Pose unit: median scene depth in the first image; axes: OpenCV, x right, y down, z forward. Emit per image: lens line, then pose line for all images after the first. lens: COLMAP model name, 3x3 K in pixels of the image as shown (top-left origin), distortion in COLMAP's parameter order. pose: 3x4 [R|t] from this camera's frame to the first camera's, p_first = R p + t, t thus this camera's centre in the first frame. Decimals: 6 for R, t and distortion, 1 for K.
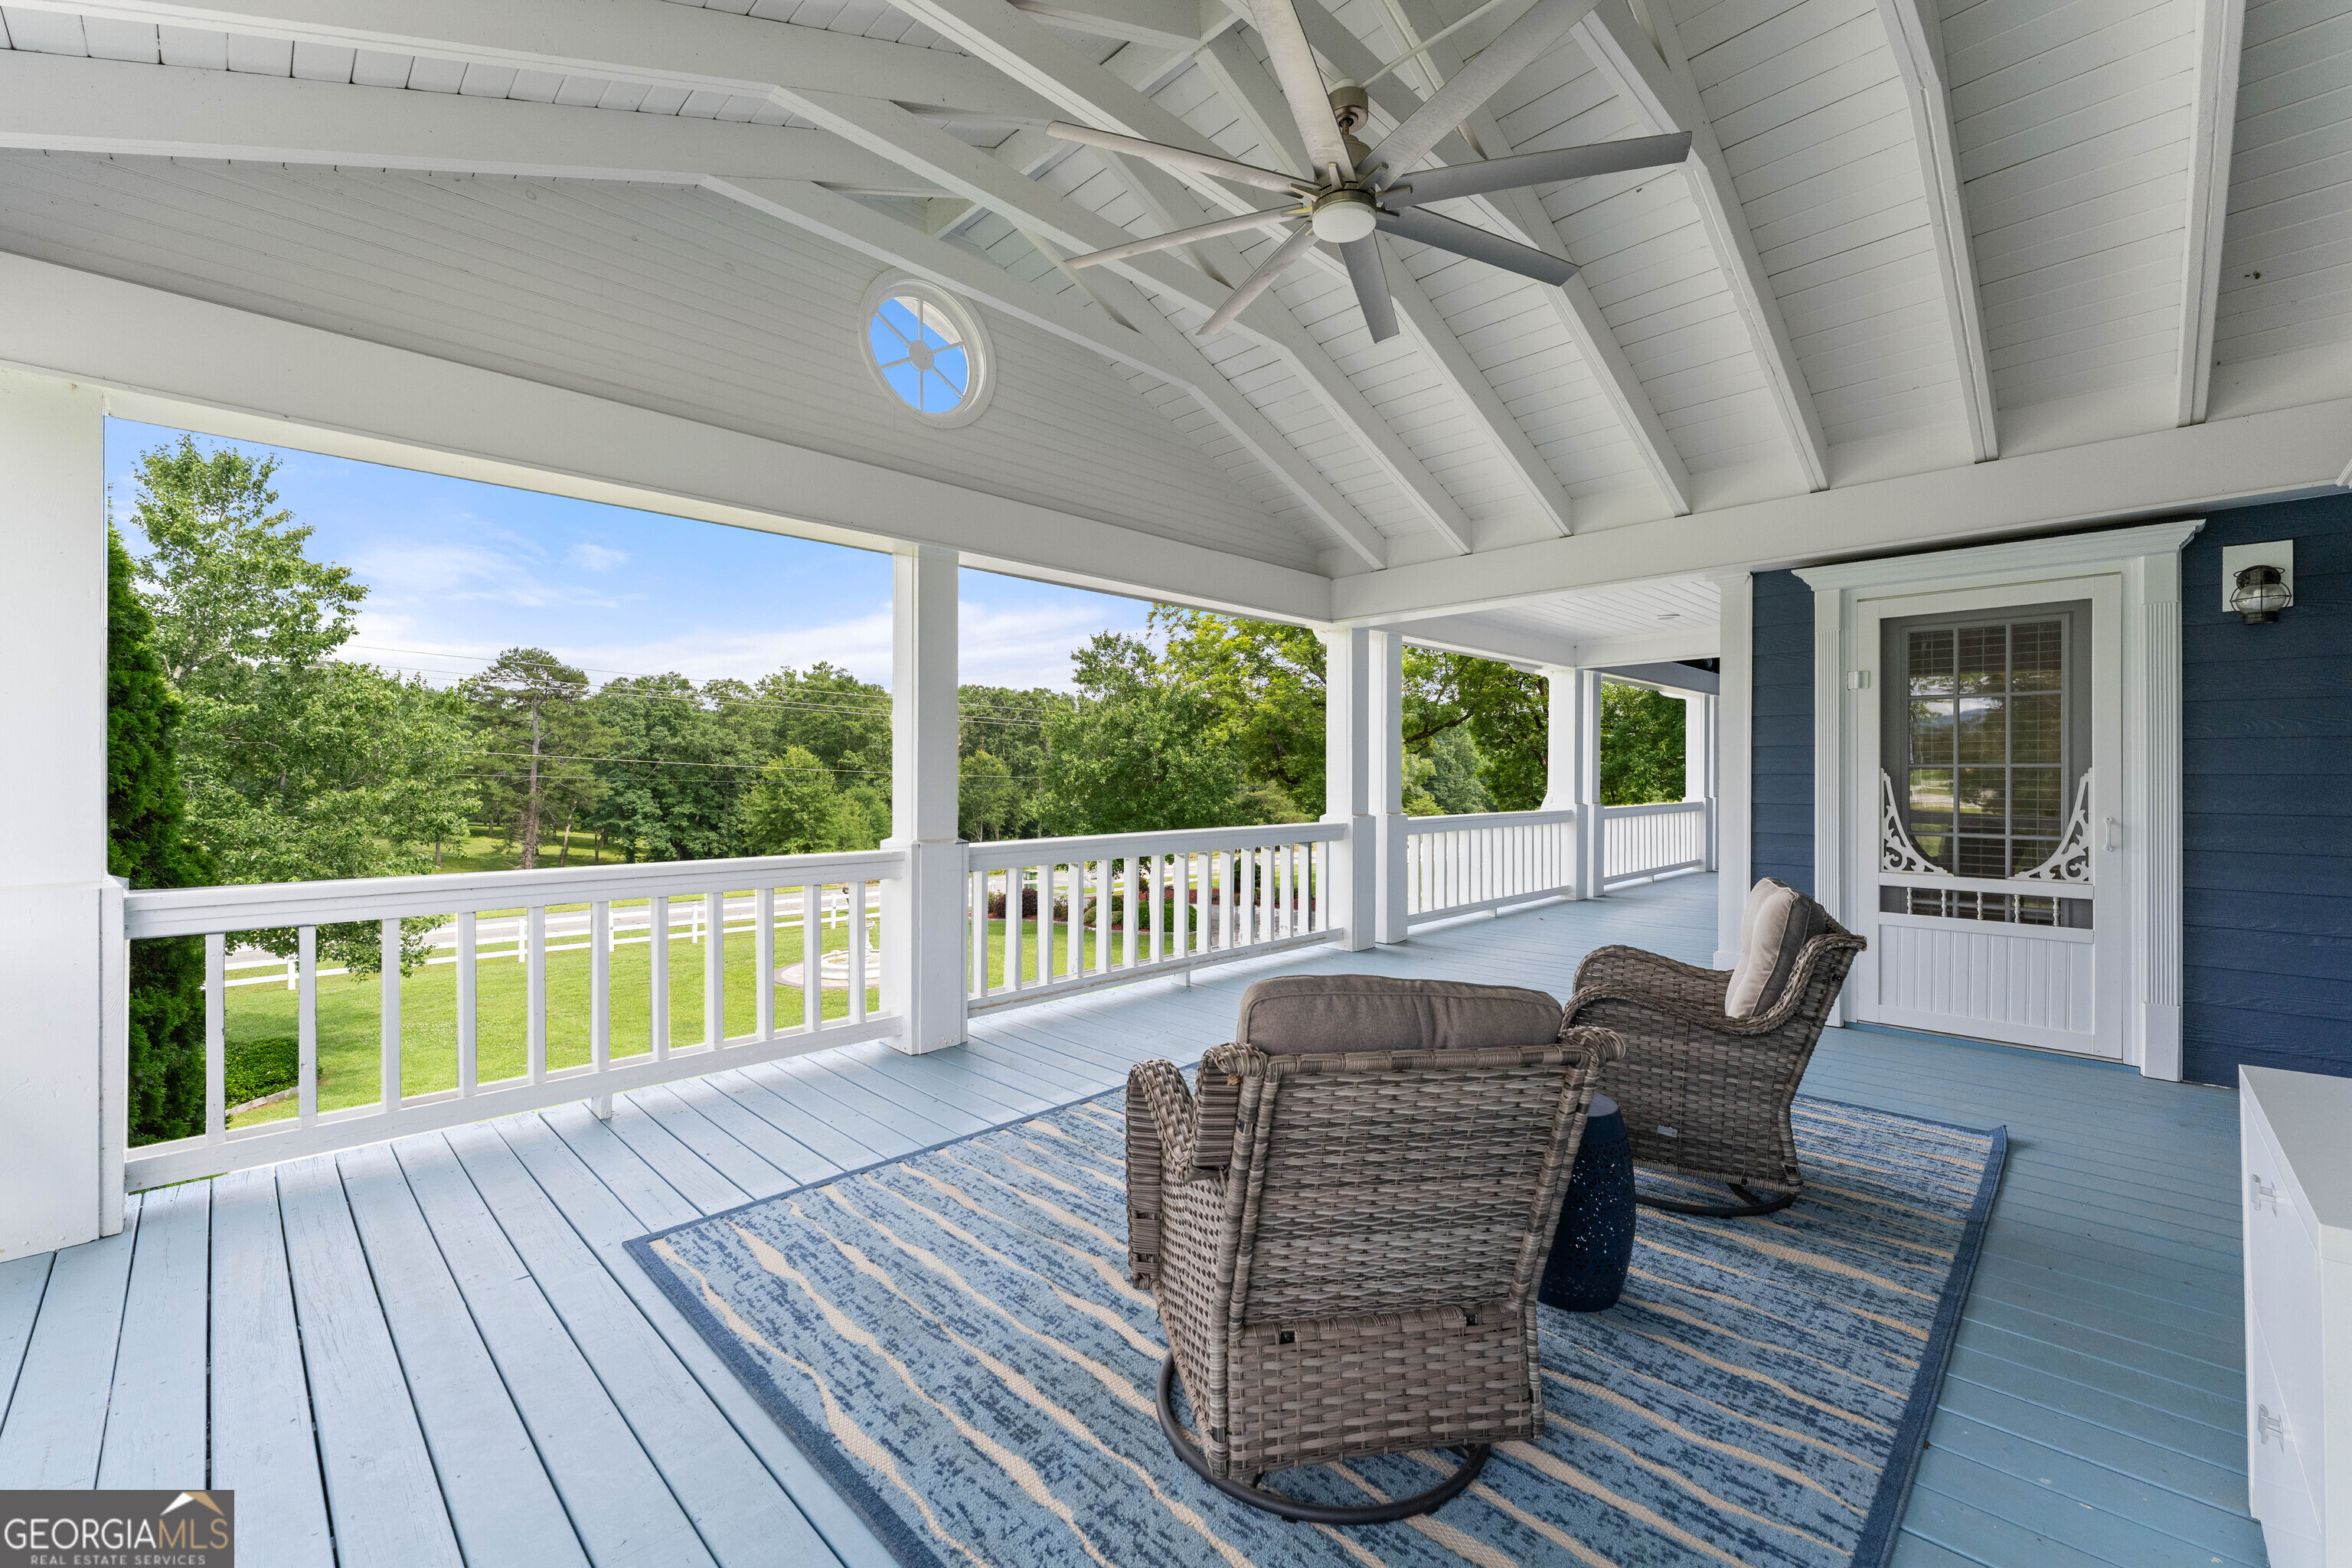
lens RADIAL K [[965.0, 0, 1176.1], [0, 965.0, 769.0], [0, 0, 1]] dist [-0.000986, 0.000252]
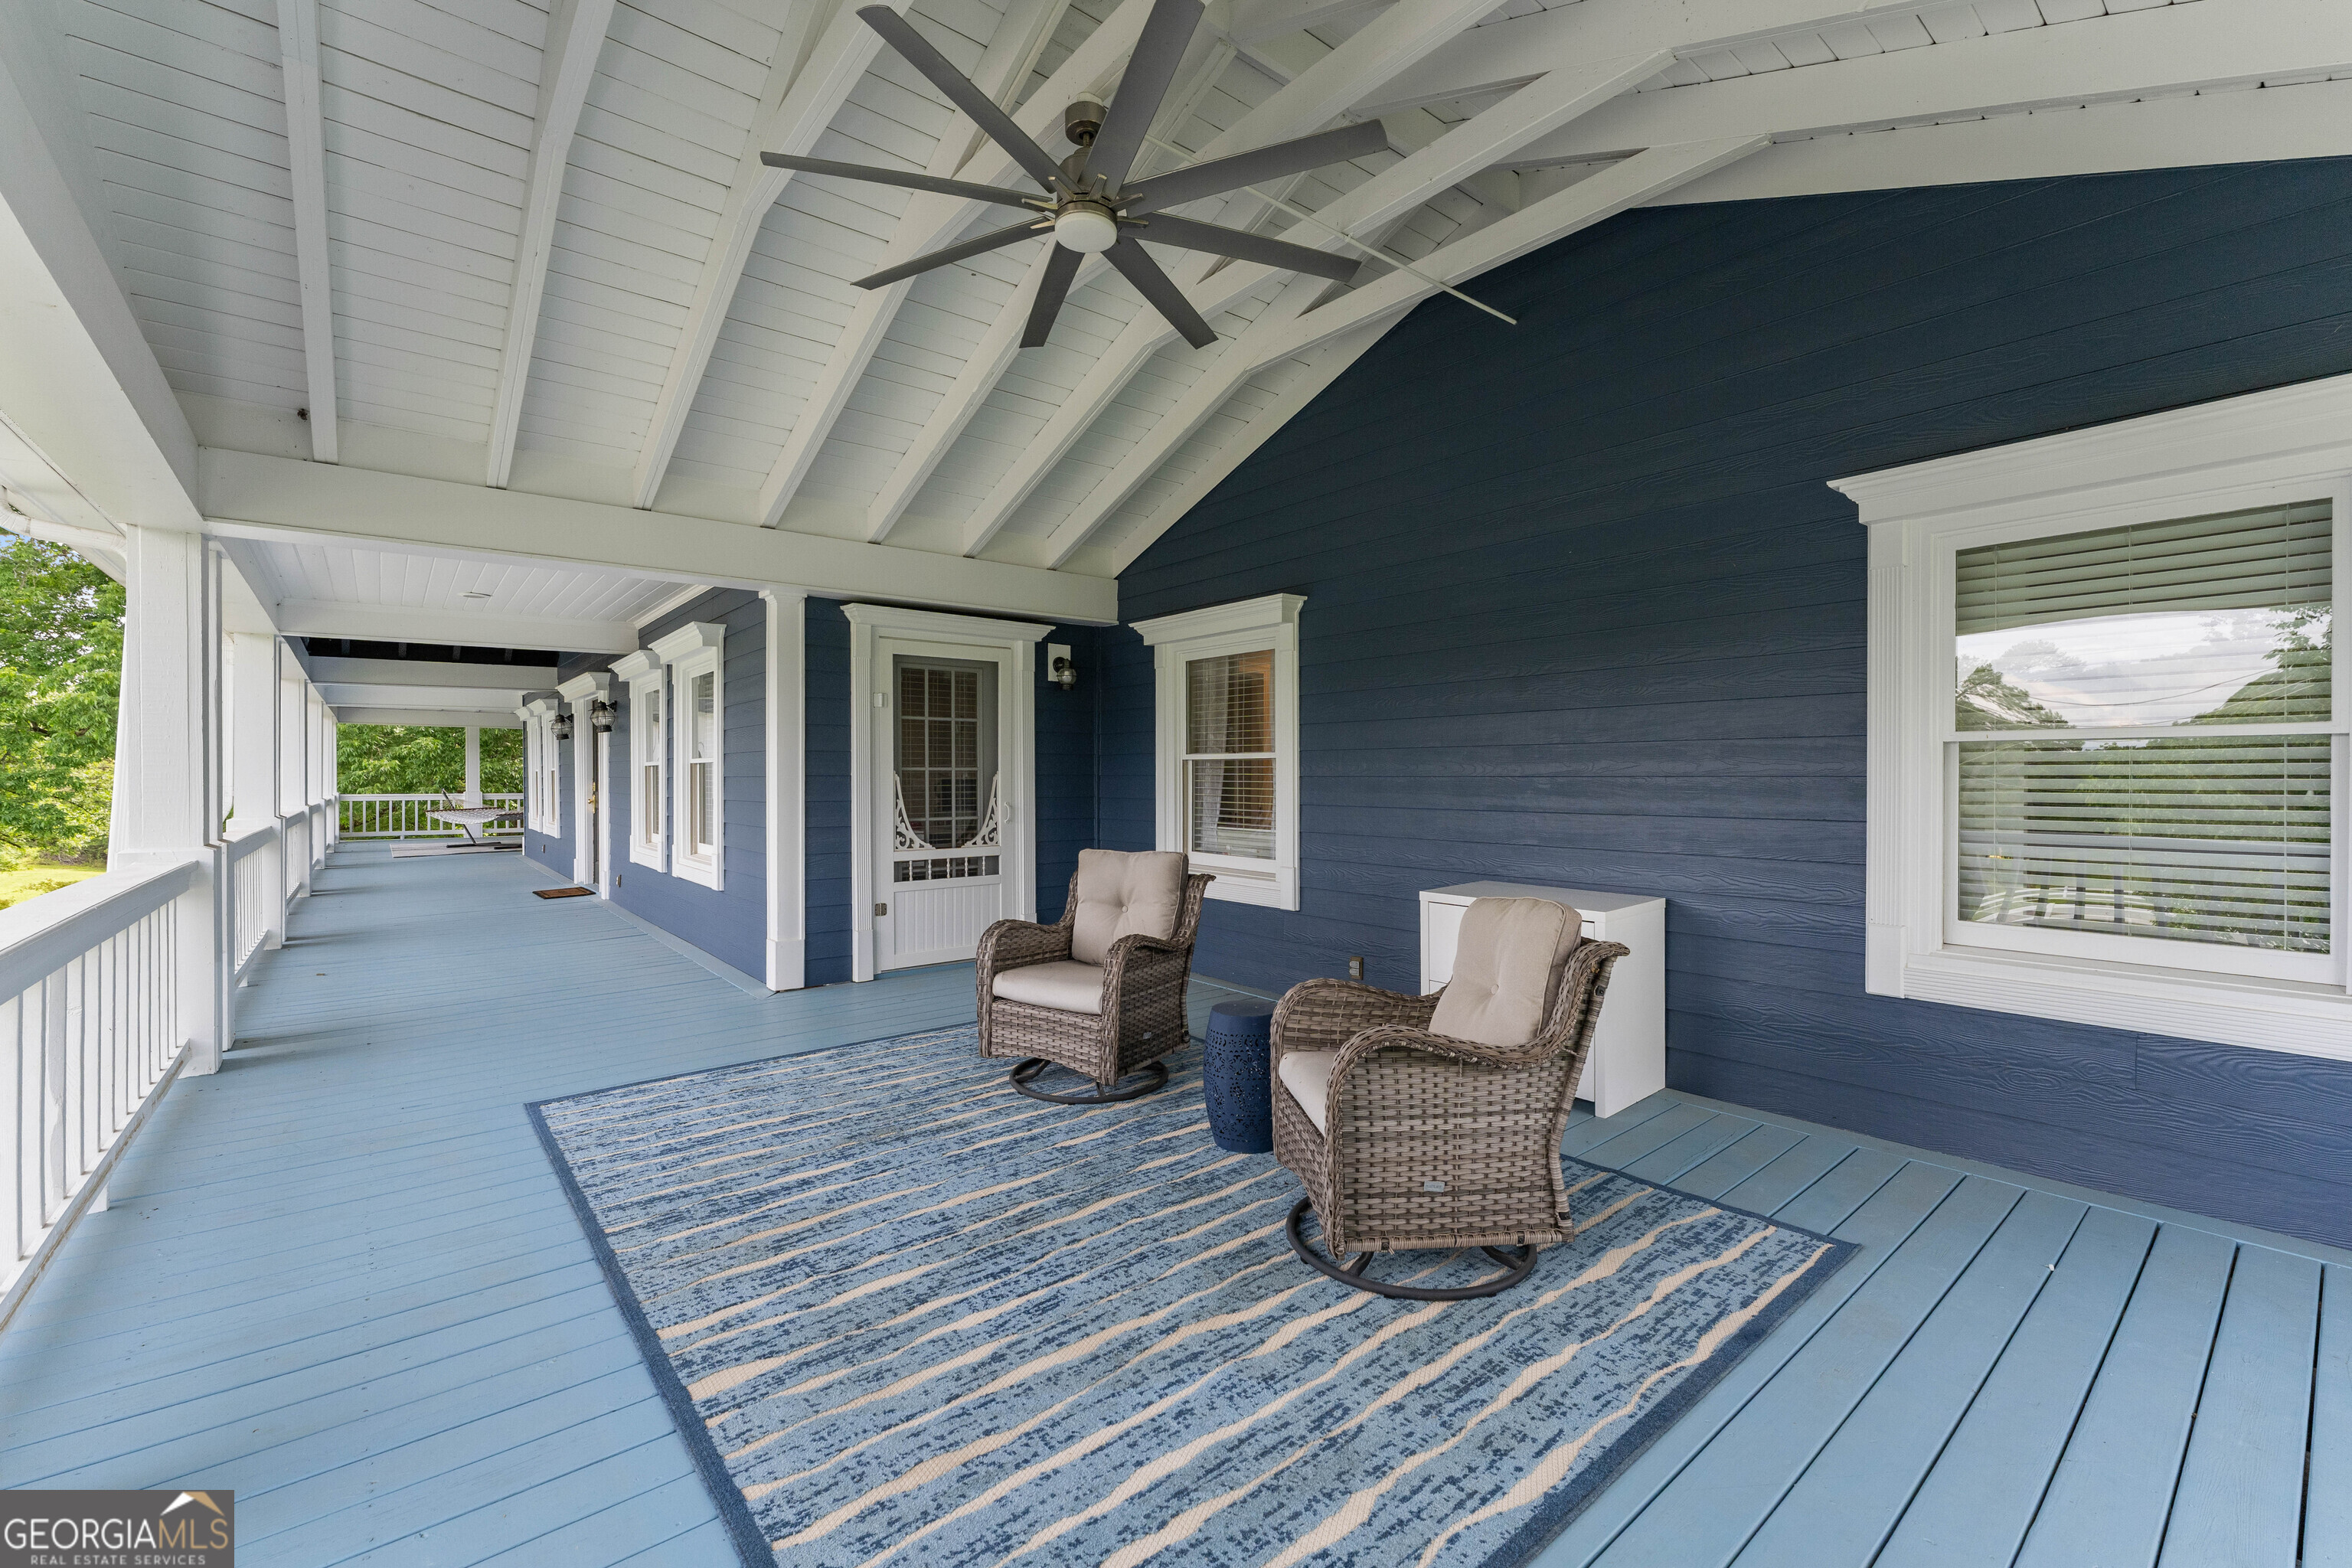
lens RADIAL K [[965.0, 0, 1172.5], [0, 965.0, 785.4], [0, 0, 1]] dist [-0.000986, 0.000252]
pose [[0.106446, -0.013865, 0.994222, -0.610071], [0.000033, 0.999903, 0.013941, 0.000479], [-0.994319, -0.001451, 0.106436, 0.590003]]
